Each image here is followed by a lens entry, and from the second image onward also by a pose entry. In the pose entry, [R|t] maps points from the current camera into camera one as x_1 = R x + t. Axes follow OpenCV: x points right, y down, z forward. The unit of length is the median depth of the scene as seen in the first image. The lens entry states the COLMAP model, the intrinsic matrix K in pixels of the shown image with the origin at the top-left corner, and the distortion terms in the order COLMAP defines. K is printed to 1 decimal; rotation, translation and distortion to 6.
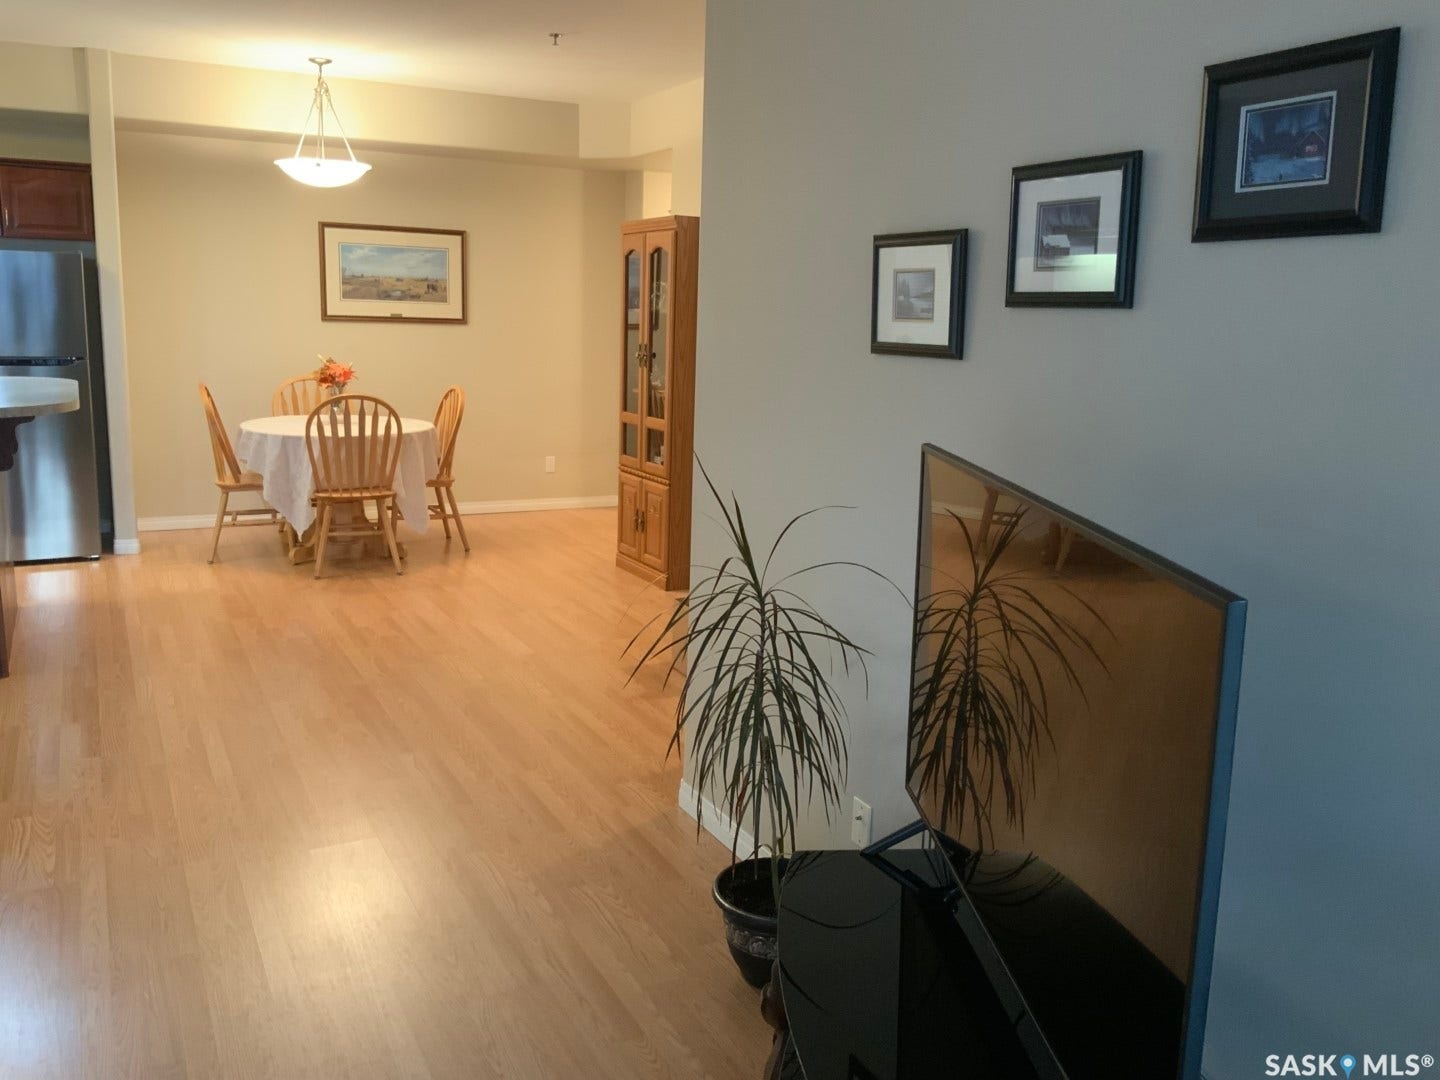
lens RADIAL K [[1192.0, 0, 710.4], [0, 1192.0, 536.9], [0, 0, 1]] dist [0.101921, -0.193202]
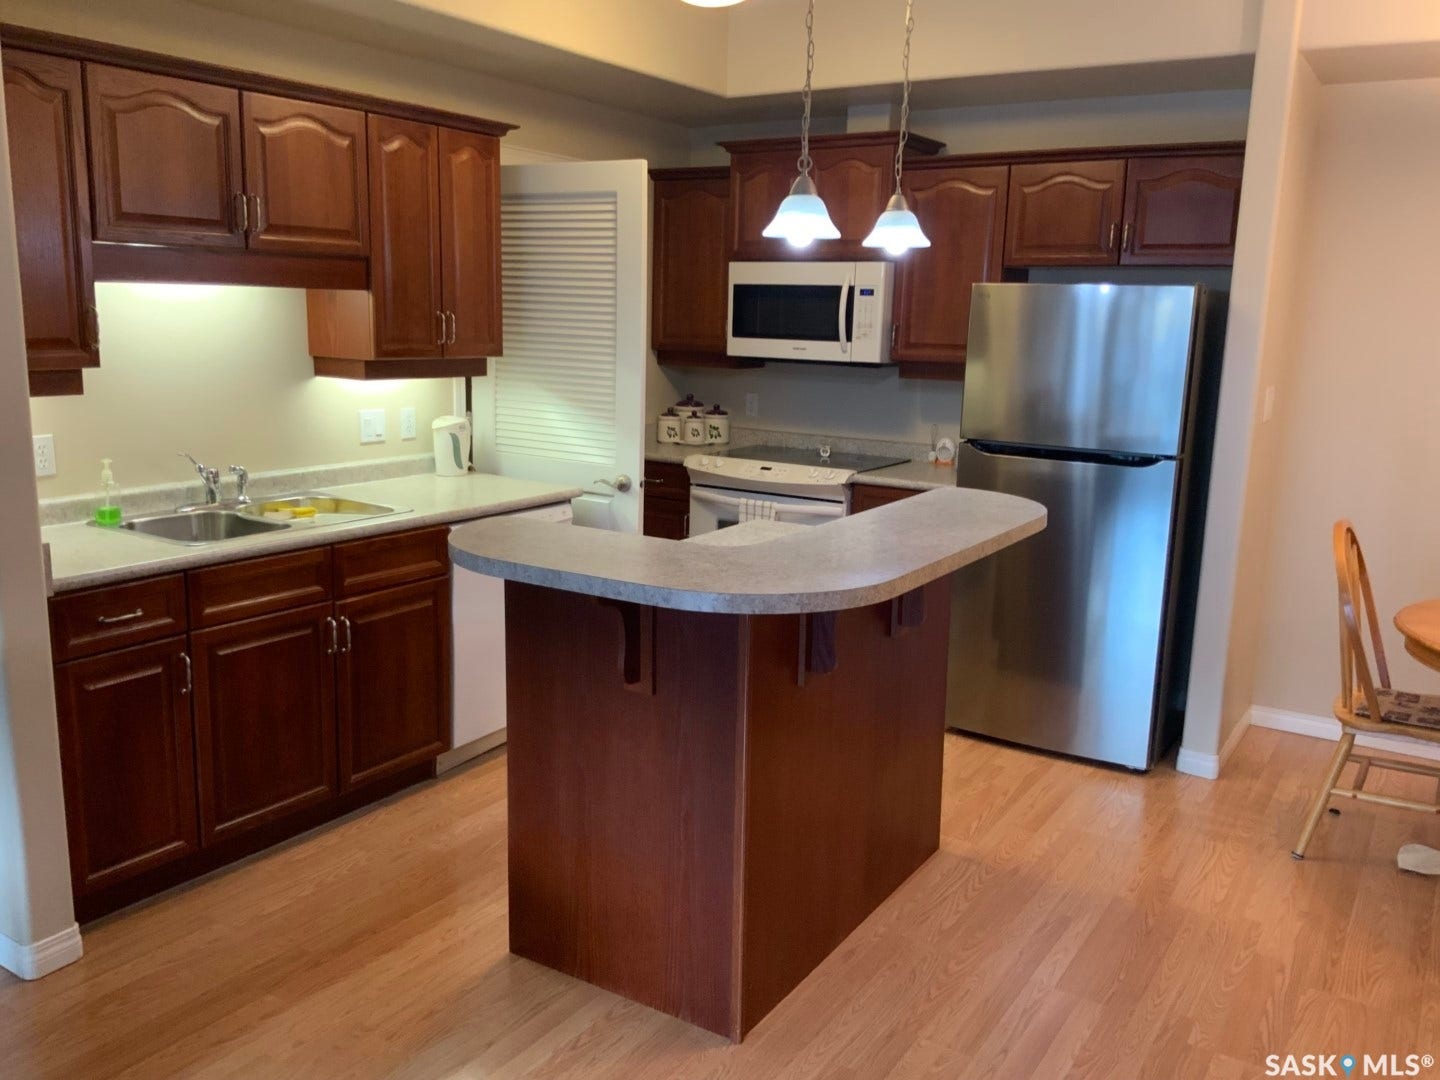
lens RADIAL K [[1192.0, 0, 723.2], [0, 1192.0, 530.4], [0, 0, 1]] dist [0.101921, -0.193202]
pose [[0.505138, 0.142500, -0.851193, -0.104197], [-0.177857, 0.982292, 0.058898, -0.101511], [0.844513, 0.121639, 0.521538, 0.467731]]
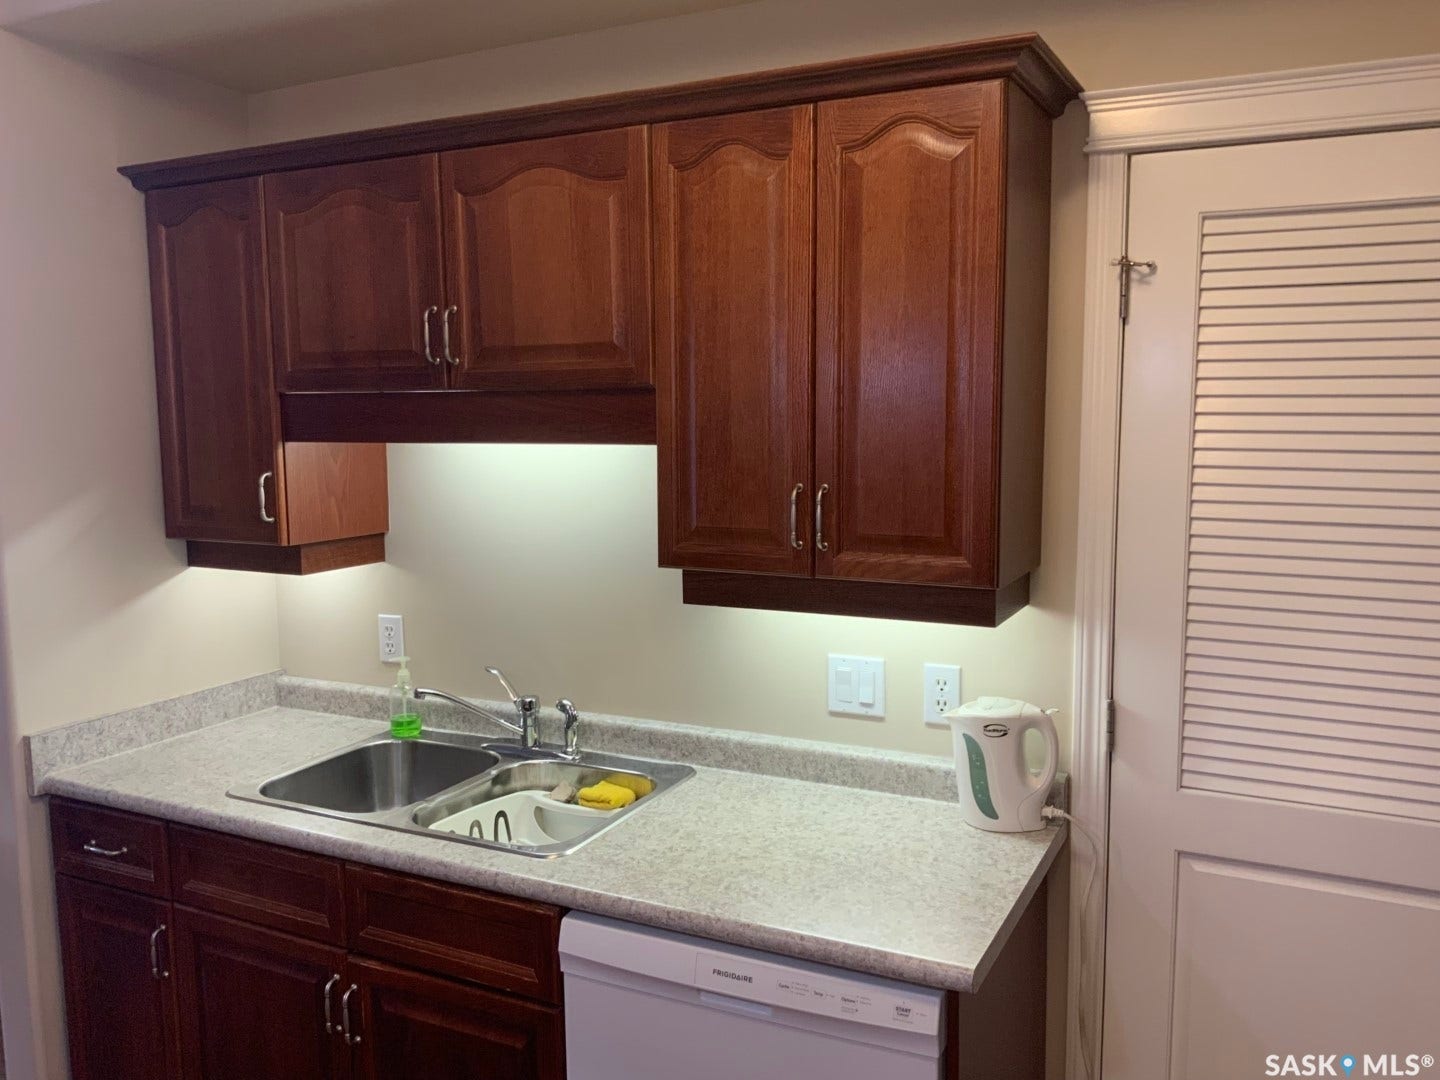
lens RADIAL K [[1192.0, 0, 711.9], [0, 1192.0, 532.8], [0, 0, 1]] dist [0.101921, -0.193202]
pose [[-0.813998, 0.046938, -0.578968, -0.511992], [-0.122861, 0.960267, 0.250586, -0.205818], [0.567725, 0.275109, -0.775889, 0.858850]]
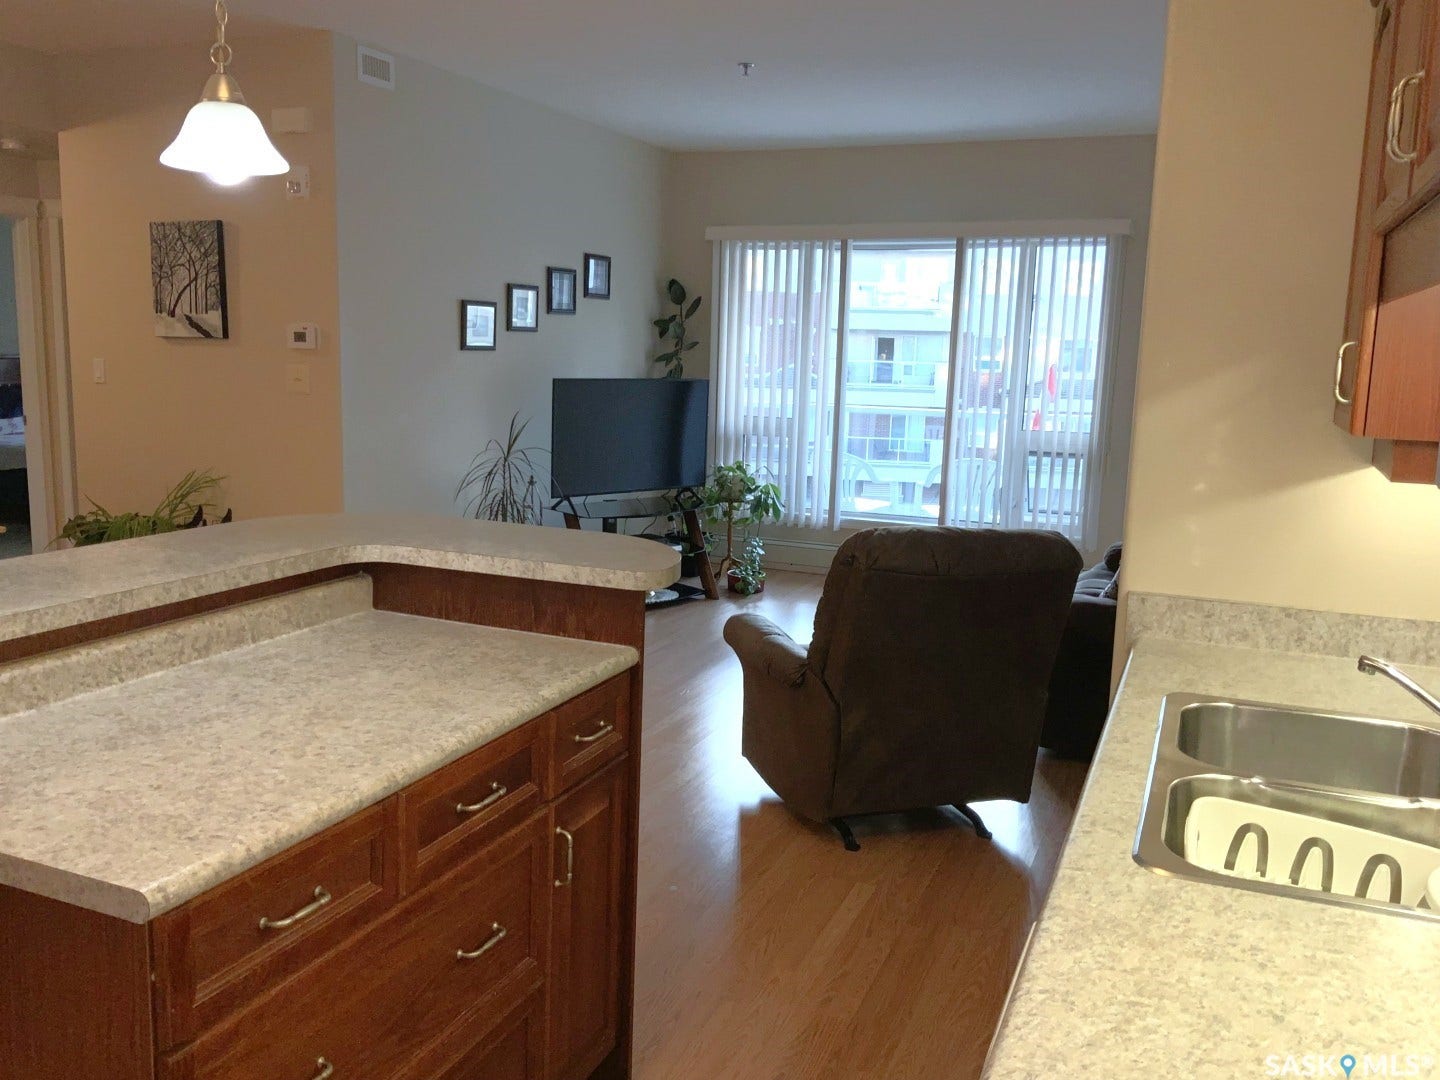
lens RADIAL K [[1192.0, 0, 719.1], [0, 1192.0, 529.8], [0, 0, 1]] dist [0.101921, -0.193202]
pose [[-0.645909, -0.162336, 0.745955, -0.742371], [0.103845, 0.949364, 0.296520, -0.173324], [-0.756318, 0.268989, -0.596345, 0.791665]]
